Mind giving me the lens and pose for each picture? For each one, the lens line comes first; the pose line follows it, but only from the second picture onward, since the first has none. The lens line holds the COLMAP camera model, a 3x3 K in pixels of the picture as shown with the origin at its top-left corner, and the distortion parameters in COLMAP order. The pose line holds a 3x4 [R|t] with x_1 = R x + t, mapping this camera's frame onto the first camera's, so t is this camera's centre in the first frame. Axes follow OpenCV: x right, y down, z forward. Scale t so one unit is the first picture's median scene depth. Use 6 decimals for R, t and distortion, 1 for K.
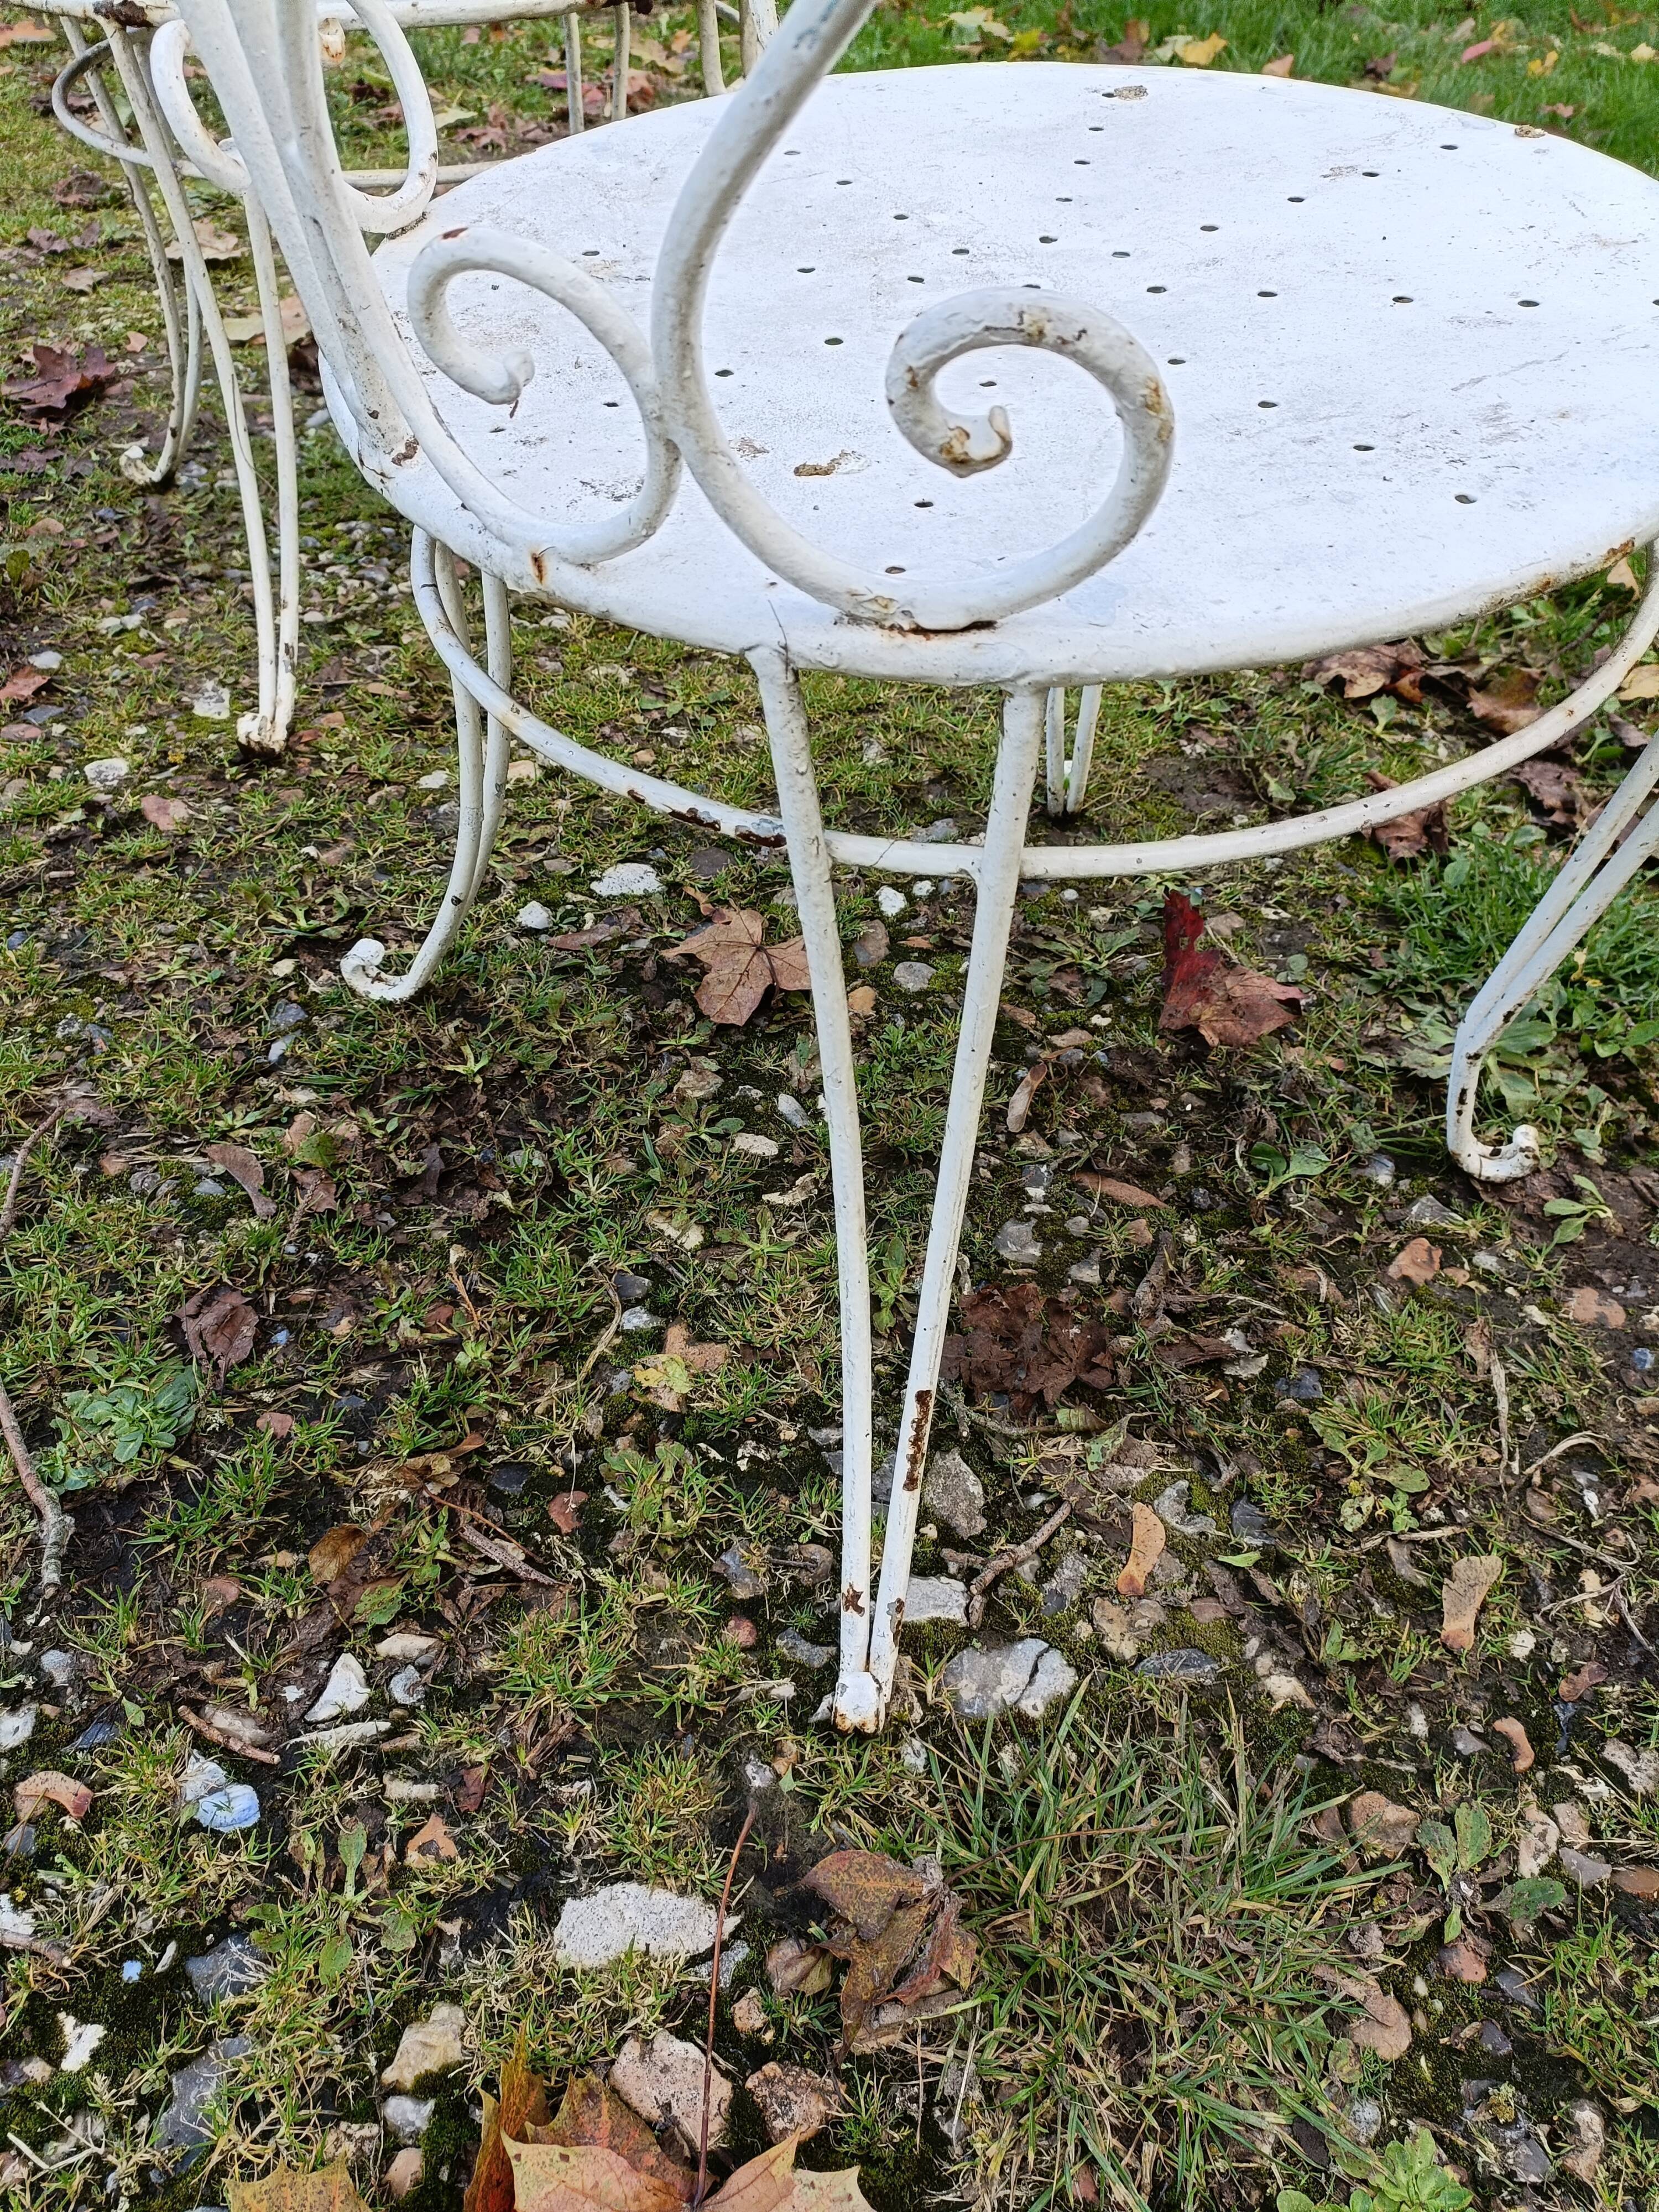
lens RADIAL K [[1614.0, 0, 824.8], [0, 1614.0, 1097.9], [0, 0, 1]] dist [0.070168, -0.070753]
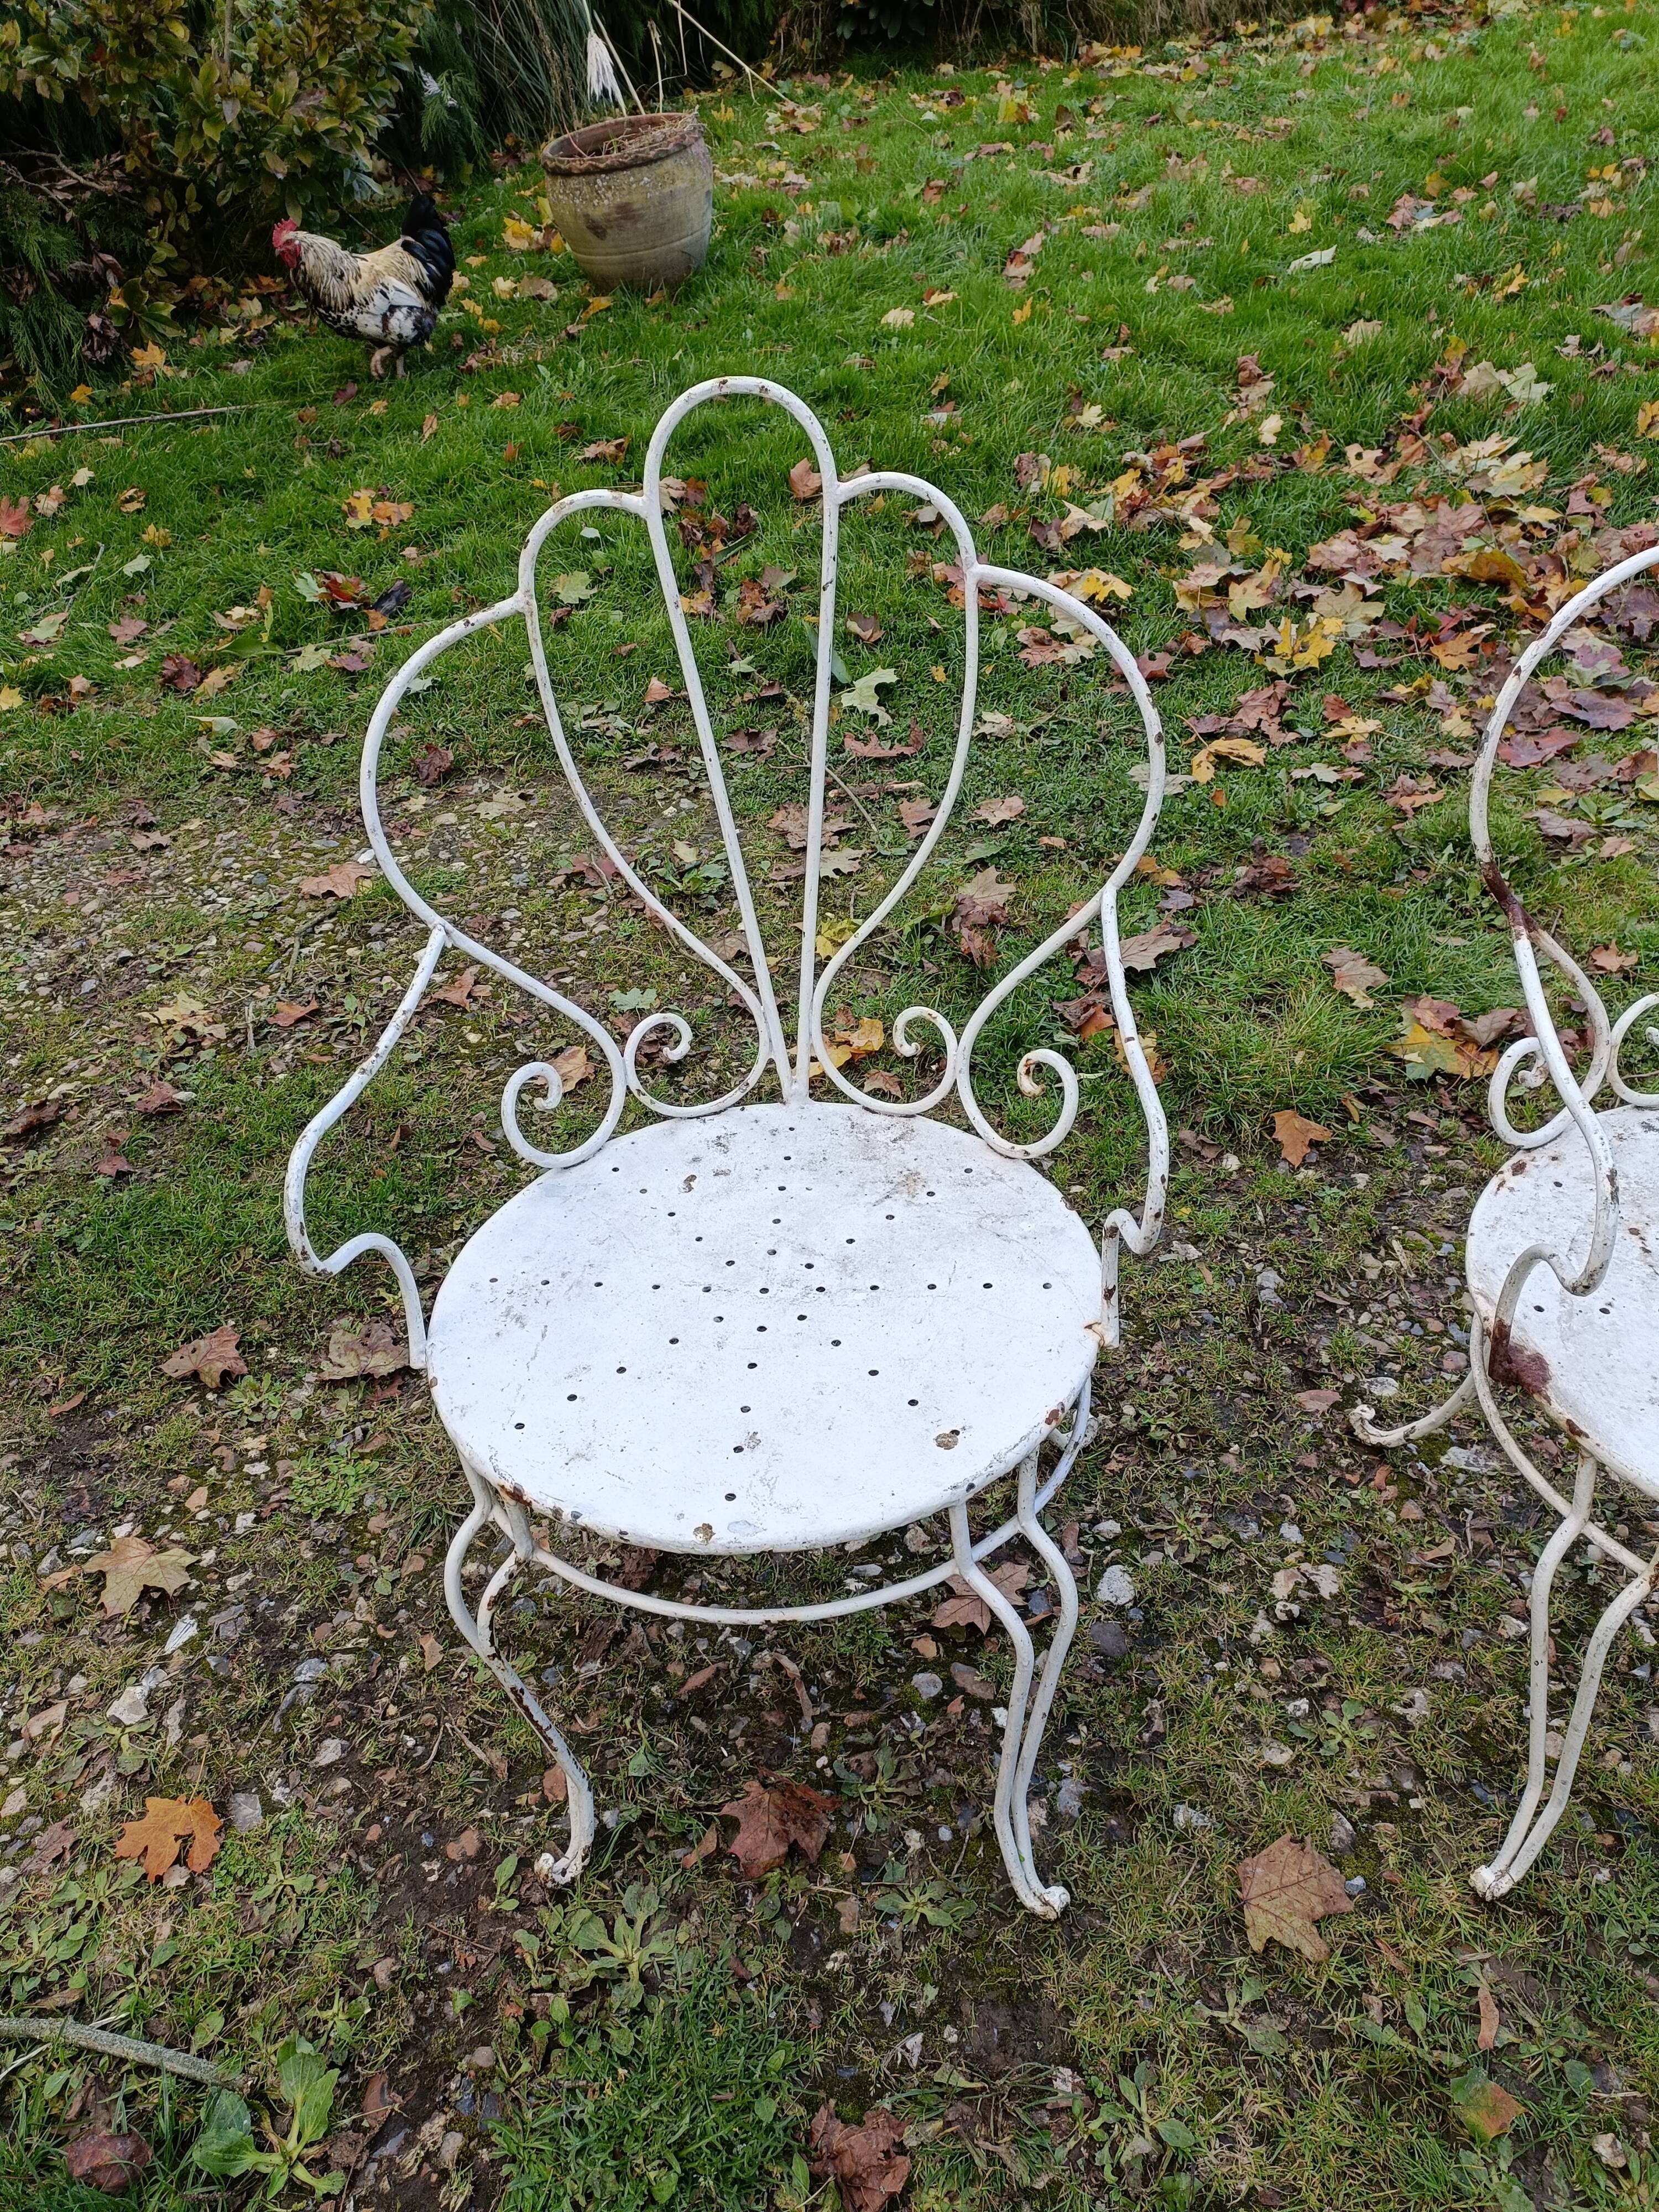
lens RADIAL K [[1606.3, 0, 825.9], [0, 1606.3, 1103.8], [0, 0, 1]] dist [0.094542, -0.119564]
pose [[-0.591422, 0.503933, -0.629501, 0.852842], [-0.518423, 0.360316, 0.775506, -1.503978], [0.617622, 0.784999, 0.048151, 0.516138]]
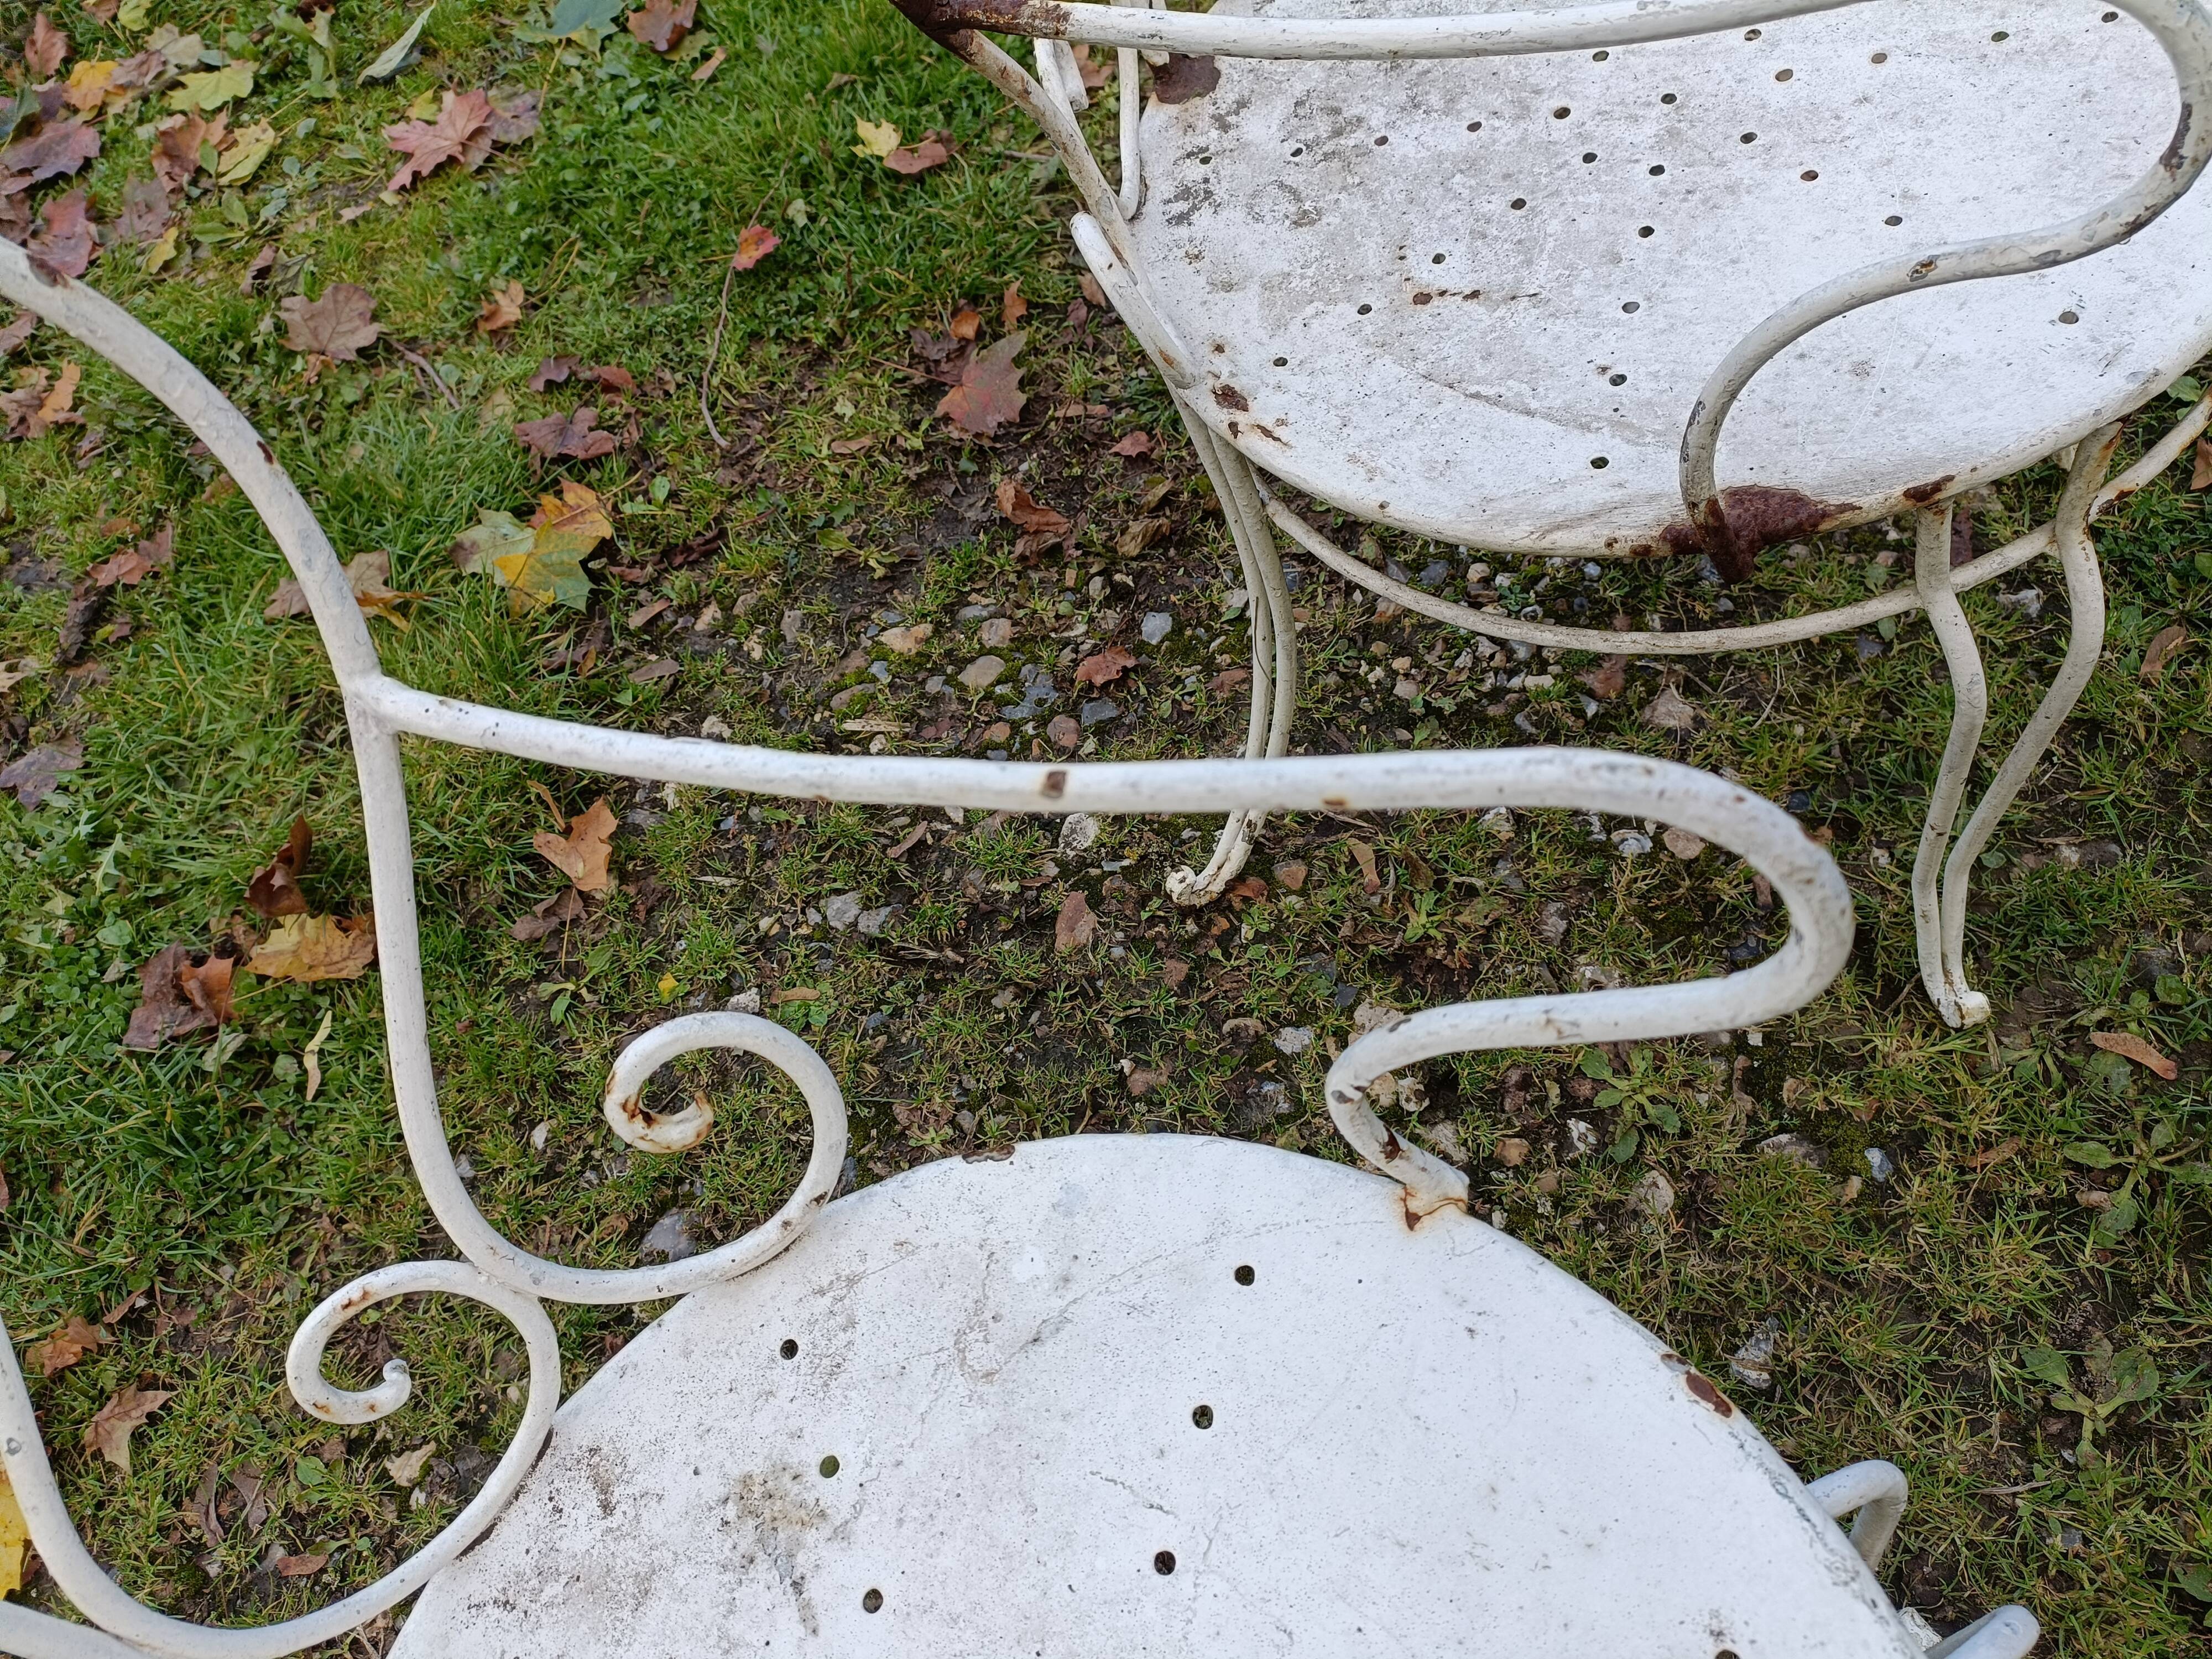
lens RADIAL K [[1628.0, 0, 1100.4], [0, 1628.0, 828.4], [0, 0, 1]] dist [0.058206, -0.058152]
pose [[0.615455, 0.564973, -0.549563, 0.160393], [-0.316745, 0.815774, 0.483927, -0.885097], [0.721725, -0.123764, 0.681025, 0.402206]]
